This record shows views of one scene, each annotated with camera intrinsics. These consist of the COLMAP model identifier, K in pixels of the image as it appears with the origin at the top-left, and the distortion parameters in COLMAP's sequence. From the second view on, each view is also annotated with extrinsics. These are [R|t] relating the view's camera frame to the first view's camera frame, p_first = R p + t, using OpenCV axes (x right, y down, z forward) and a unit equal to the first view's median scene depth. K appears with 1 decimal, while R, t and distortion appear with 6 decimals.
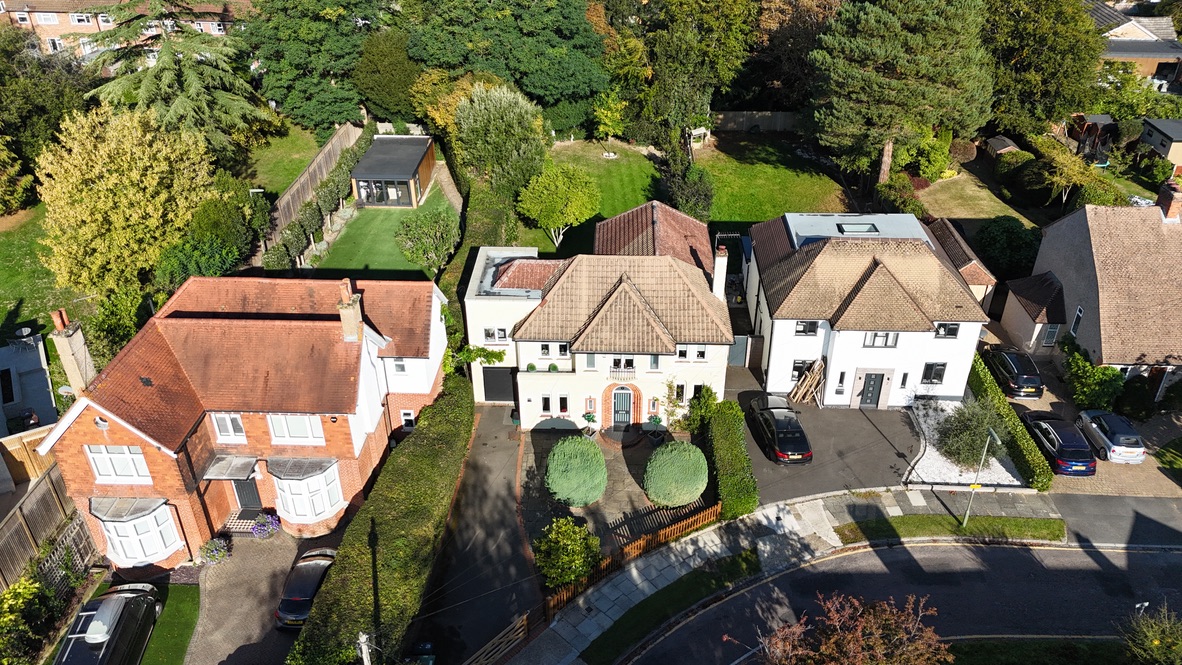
lens RADIAL K [[864.6, 0, 591.0], [0, 864.6, 332.5], [0, 0, 1]] dist [0.055780, -0.003742]
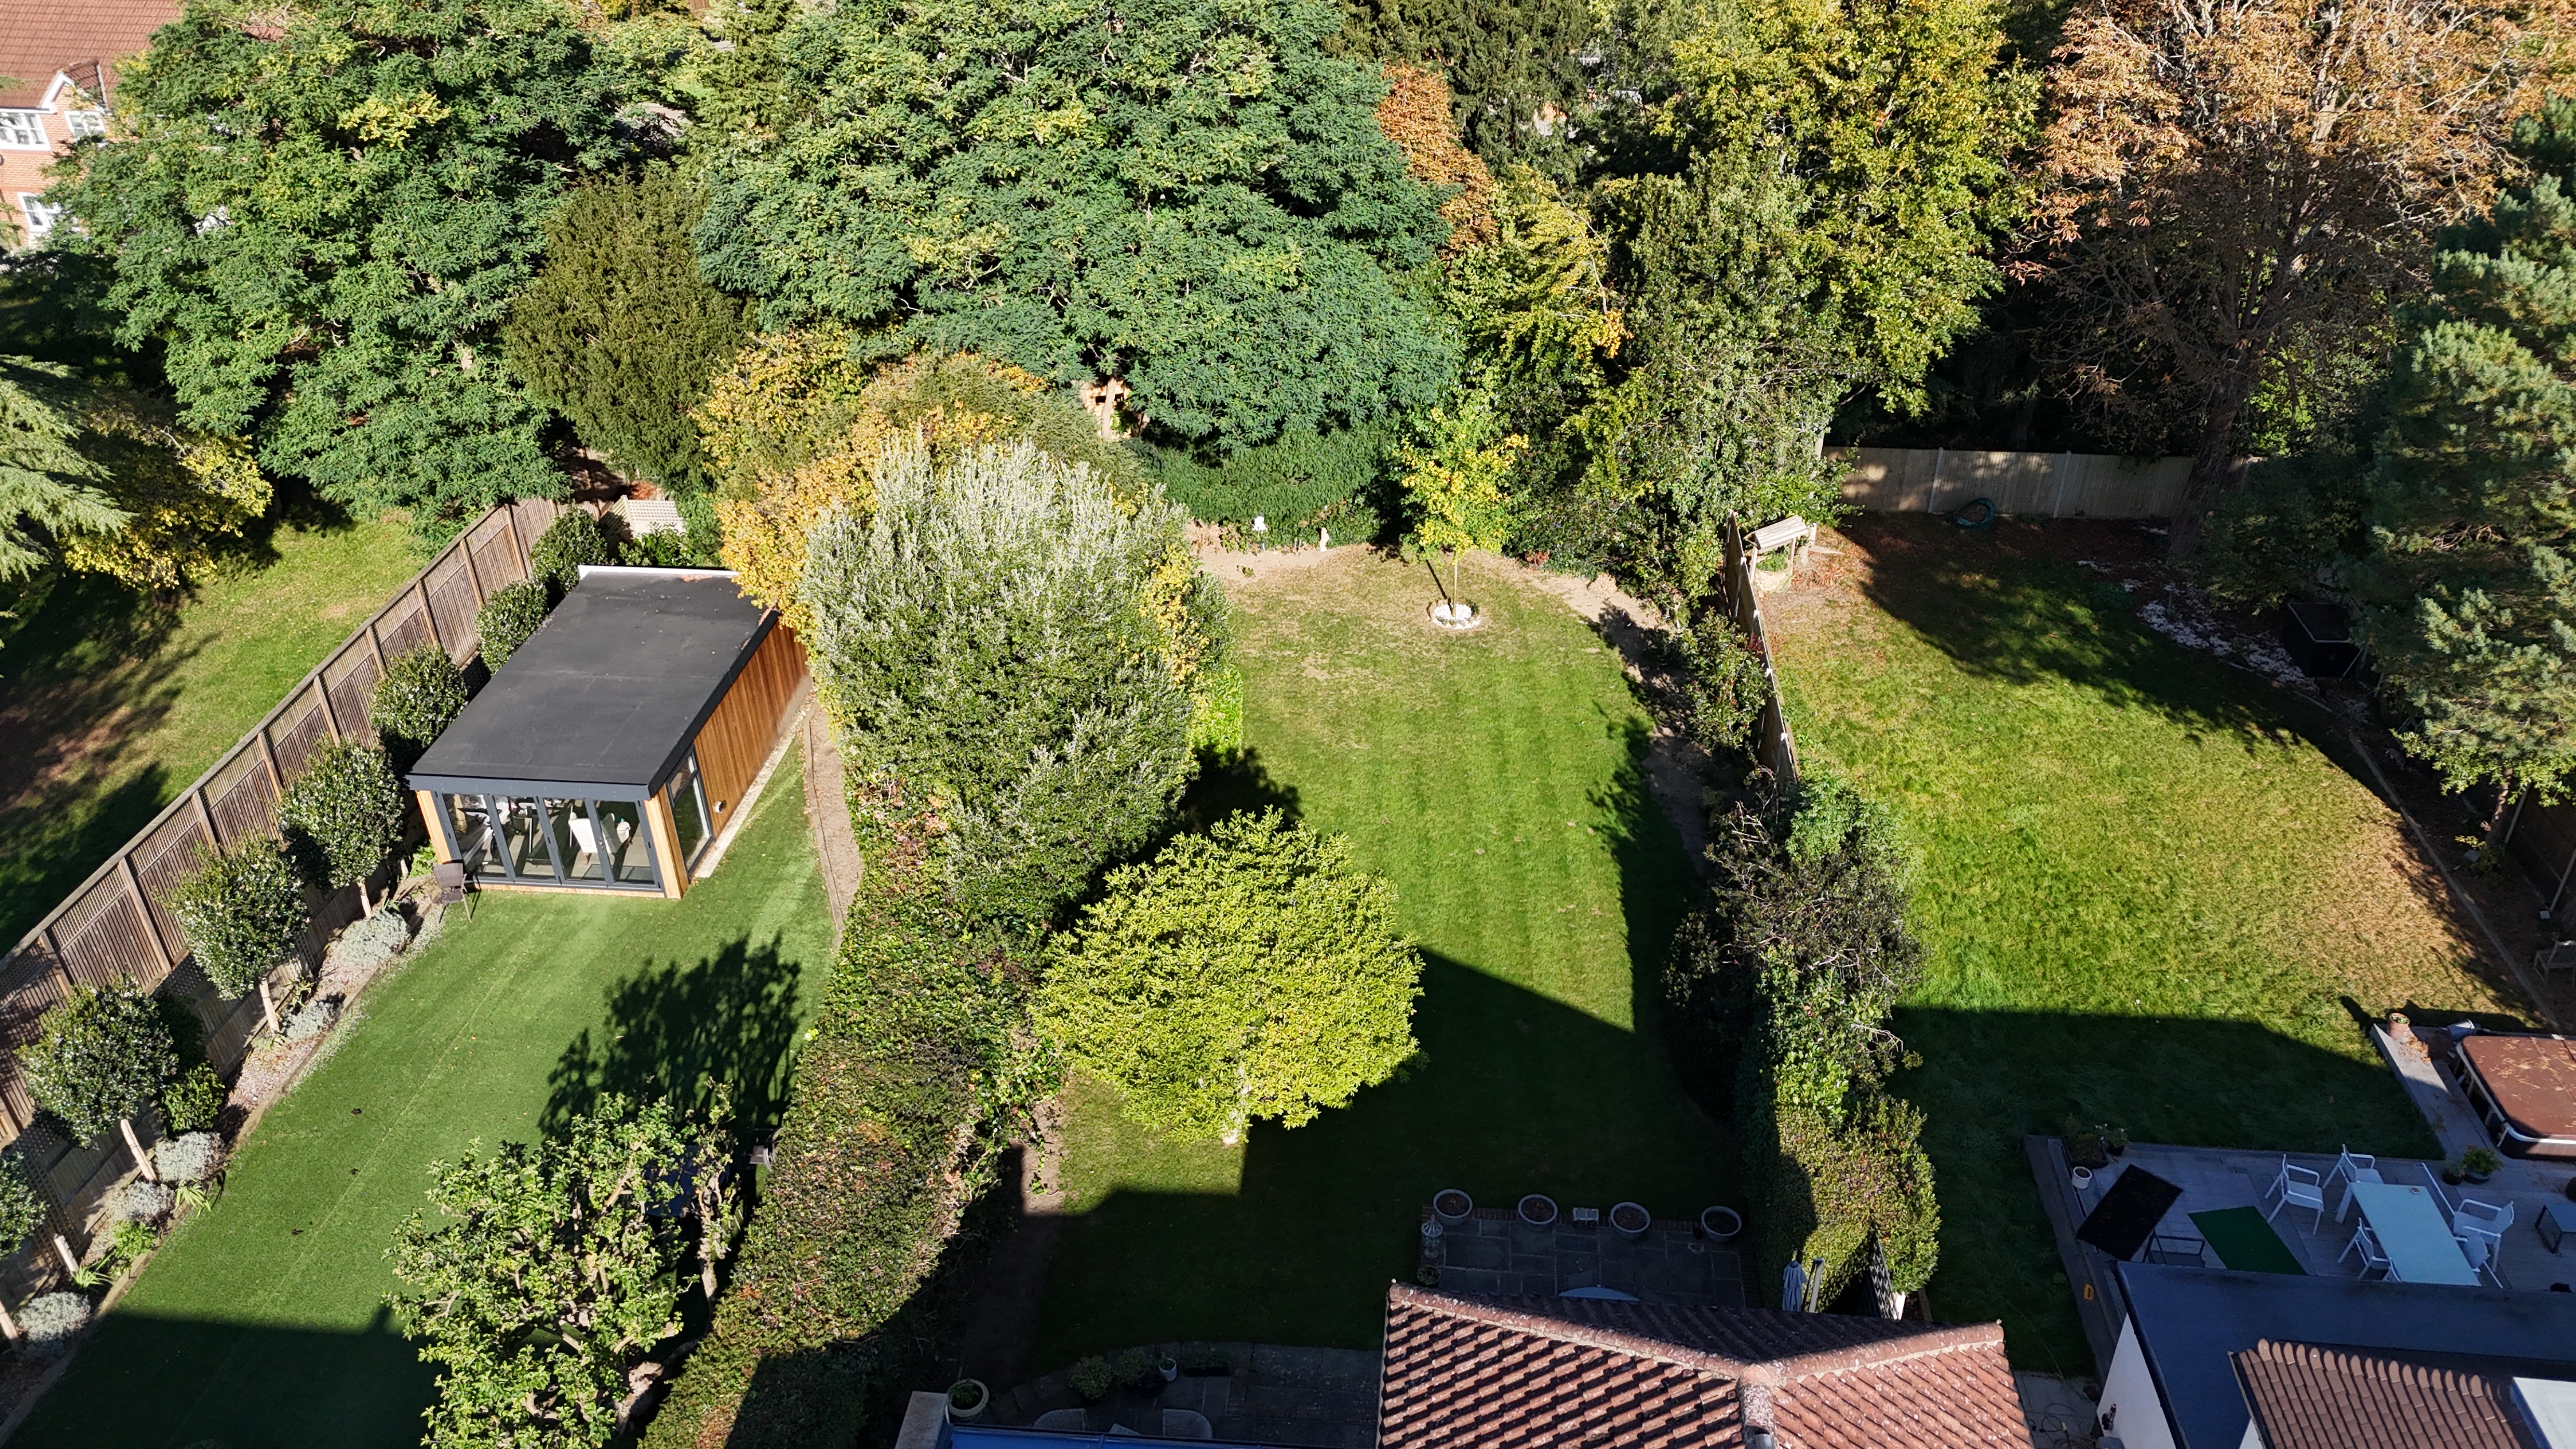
lens RADIAL K [[1884.2, 0, 1288.0], [0, 1884.2, 724.5], [0, 0, 1]] dist [0.055780, -0.003742]
pose [[0.998131, 0.024423, -0.056011, 0.002797], [-0.024794, 0.999675, -0.005944, -0.173941], [0.055848, 0.007321, 0.998412, 0.415462]]
